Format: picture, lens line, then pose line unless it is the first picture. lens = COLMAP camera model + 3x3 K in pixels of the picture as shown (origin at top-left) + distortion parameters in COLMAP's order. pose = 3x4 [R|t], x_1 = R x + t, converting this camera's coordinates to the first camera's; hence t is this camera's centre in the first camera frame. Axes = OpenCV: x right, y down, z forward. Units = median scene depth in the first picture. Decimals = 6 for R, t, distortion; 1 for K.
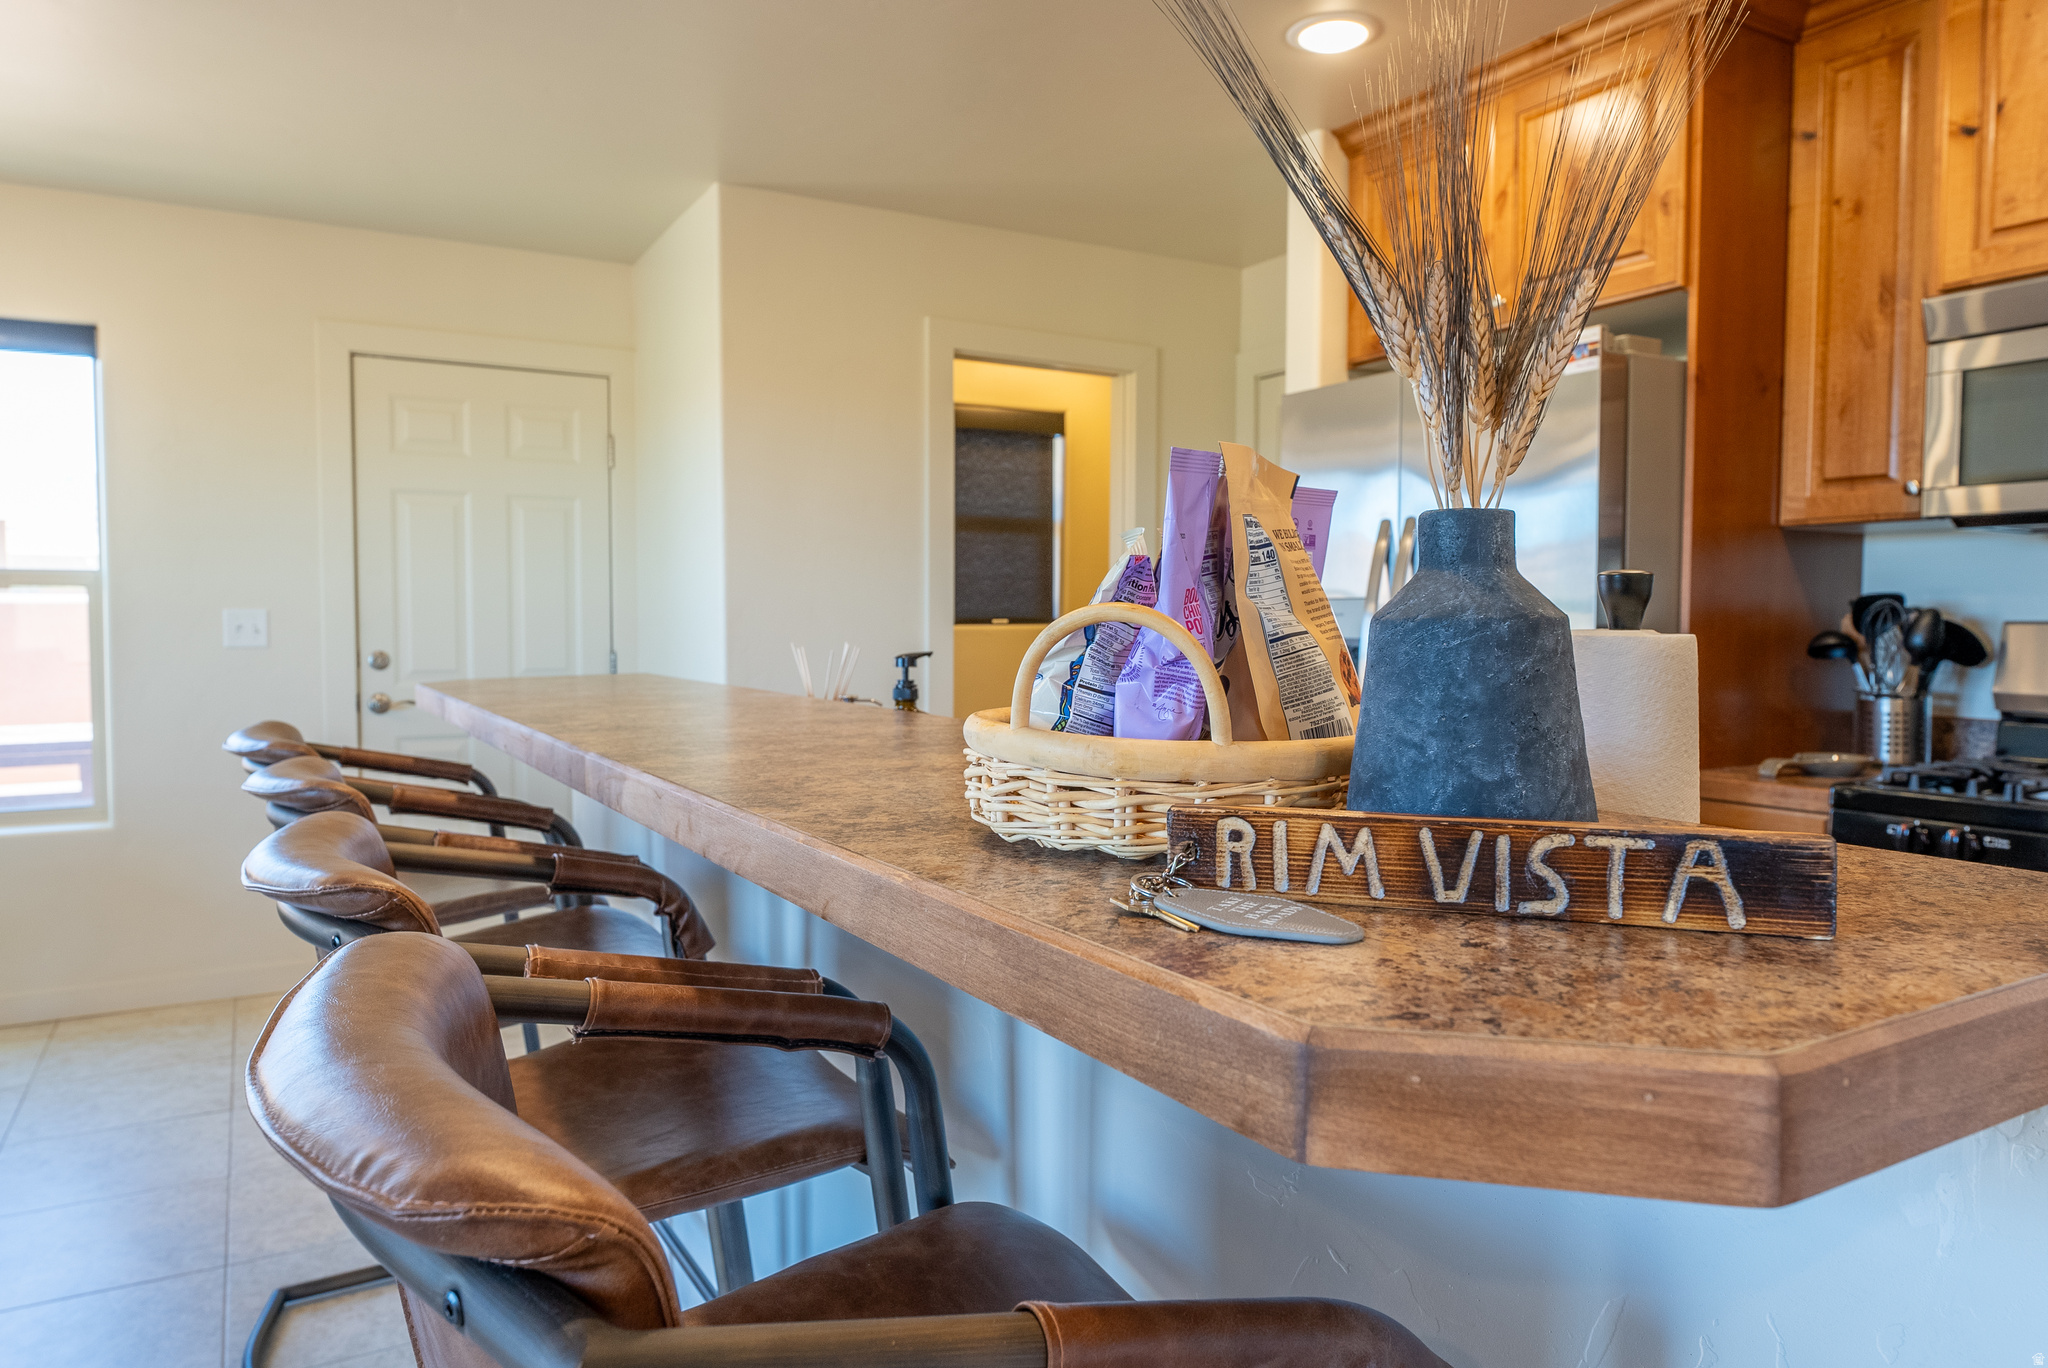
lens RADIAL K [[1348.6, 0, 1024.0], [0, 1348.6, 684.0], [0, 0, 1]] dist [0.000046, -0.000399]
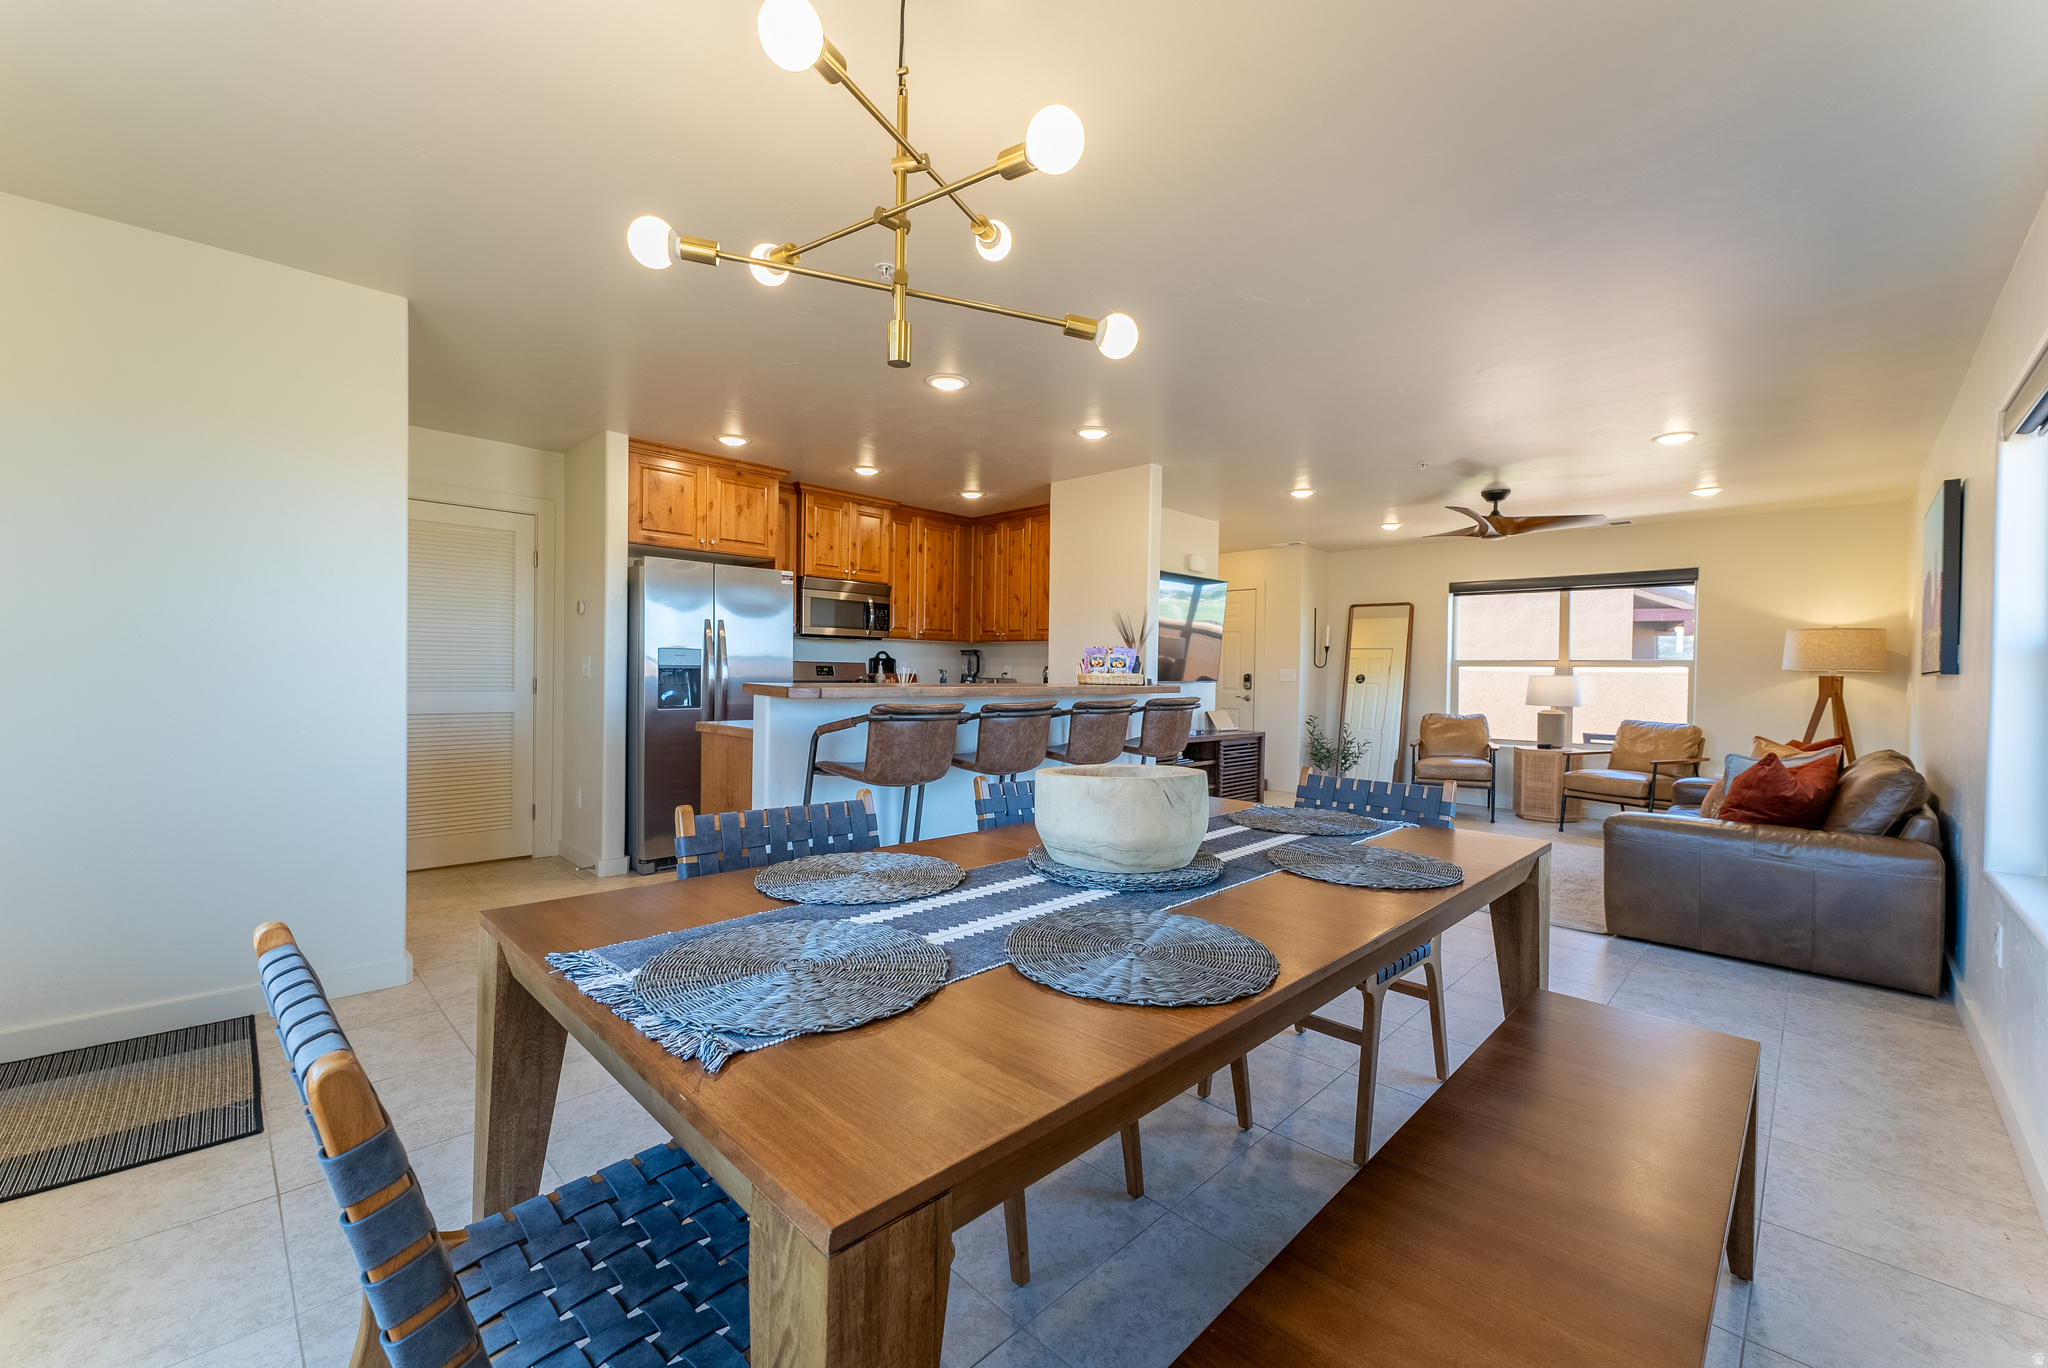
lens RADIAL K [[820.9, 0, 1017.2], [0, 820.9, 683.0], [0, 0, 1]] dist [0.001942, 0.000391]
pose [[-0.266360, -0.020029, 0.963665, -1.537094], [0.032244, 0.999039, 0.029676, -0.031458], [-0.963334, 0.038977, -0.265458, 0.931324]]
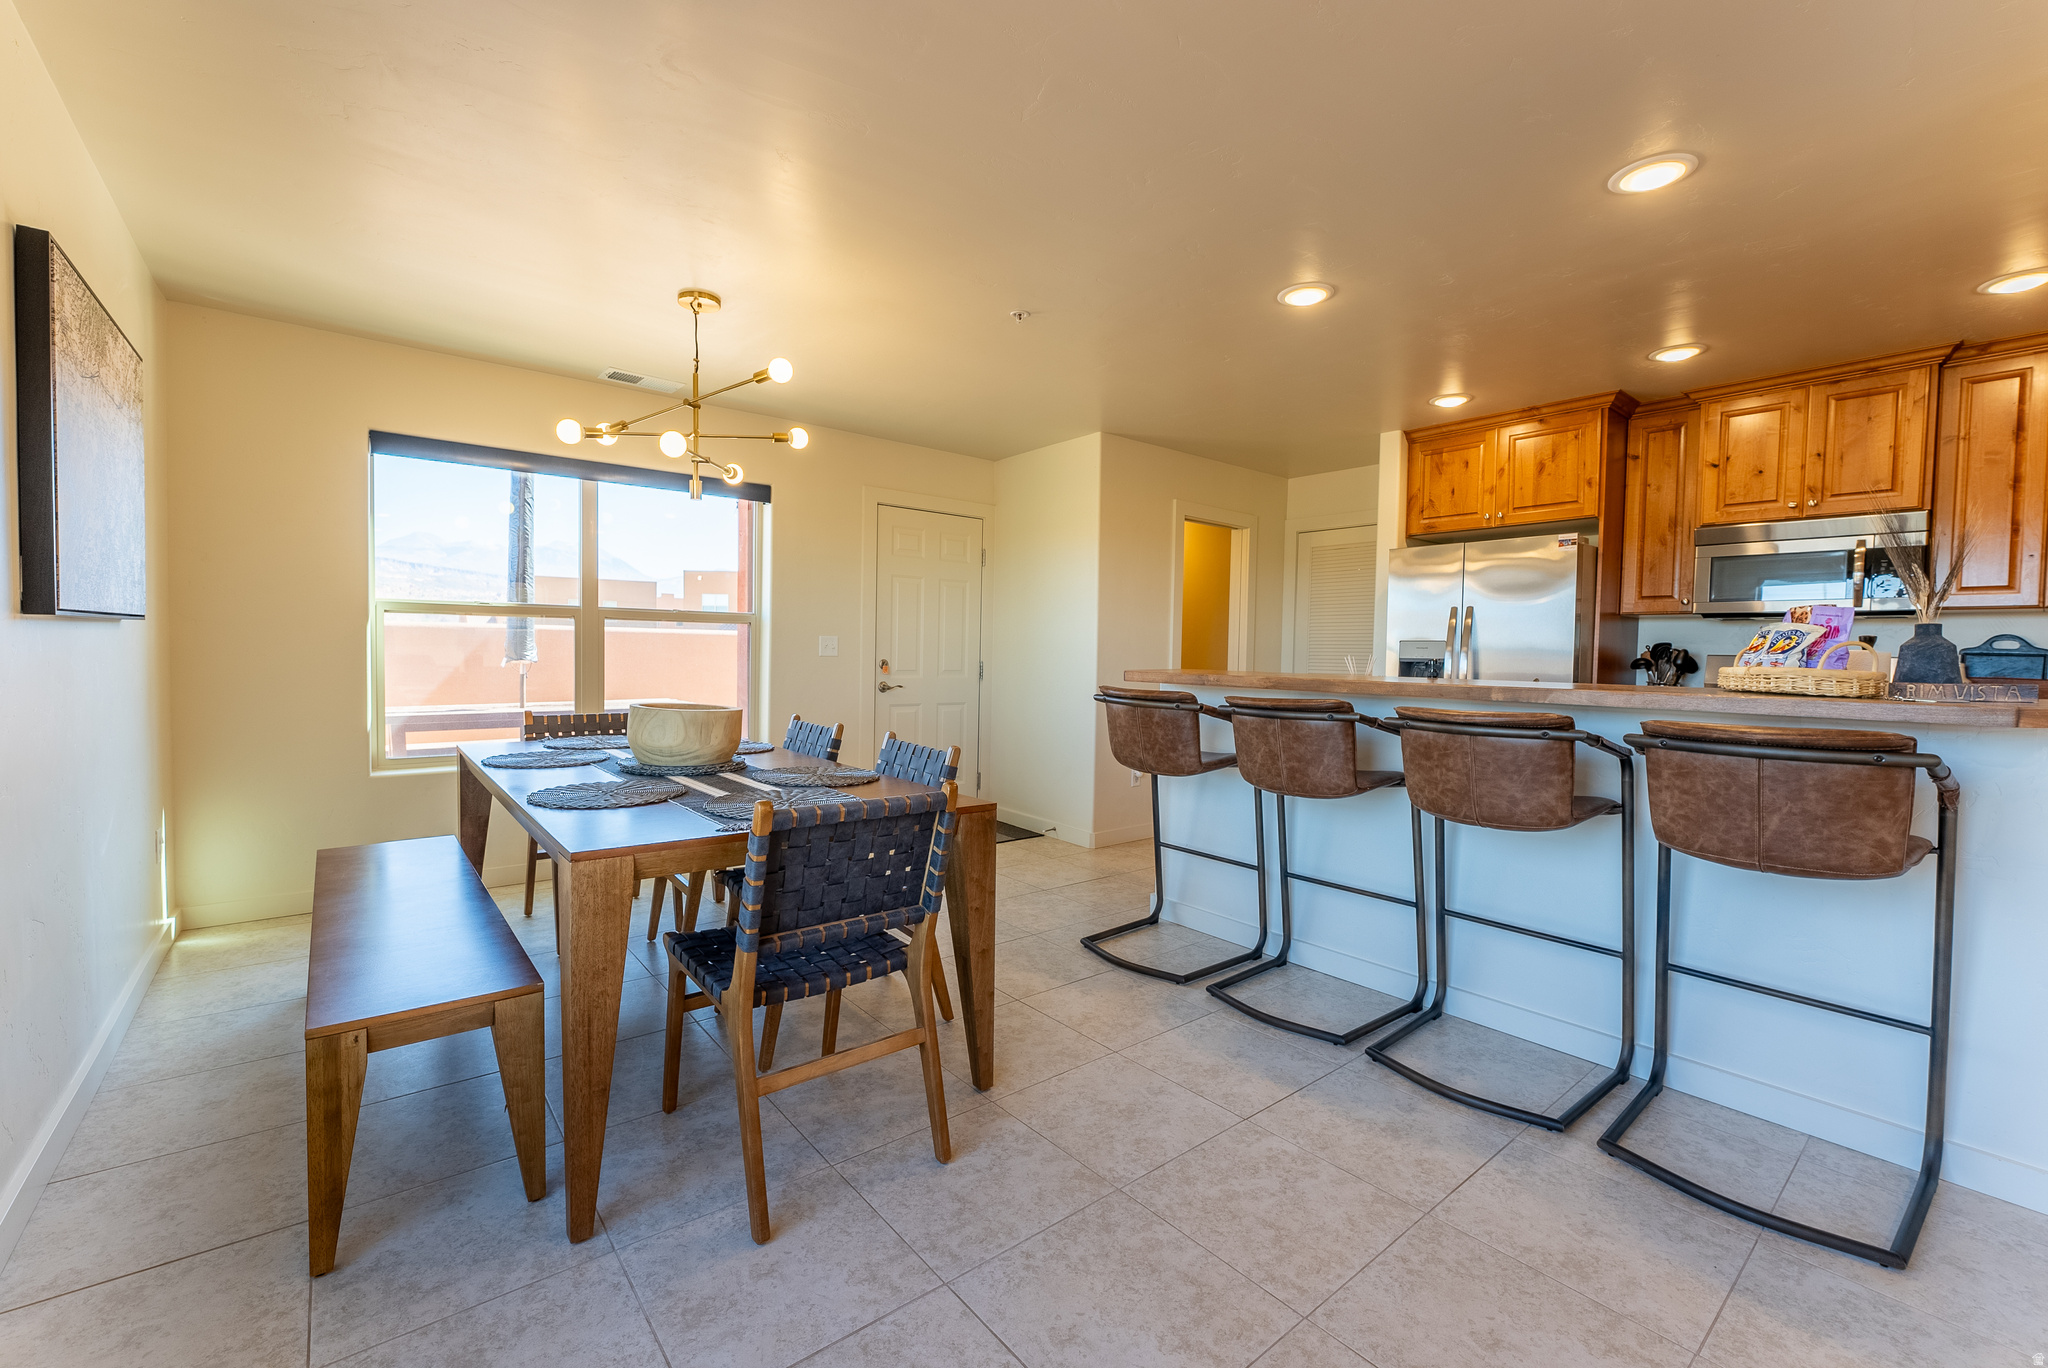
lens RADIAL K [[843.7, 0, 1018.4], [0, 843.7, 681.1], [0, 0, 1]] dist [-0.009473, 0.002117]
pose [[0.987071, 0.010840, 0.159916, -0.759228], [-0.008718, 0.999865, -0.013960, 0.033509], [-0.160046, 0.012385, 0.987032, -0.323647]]
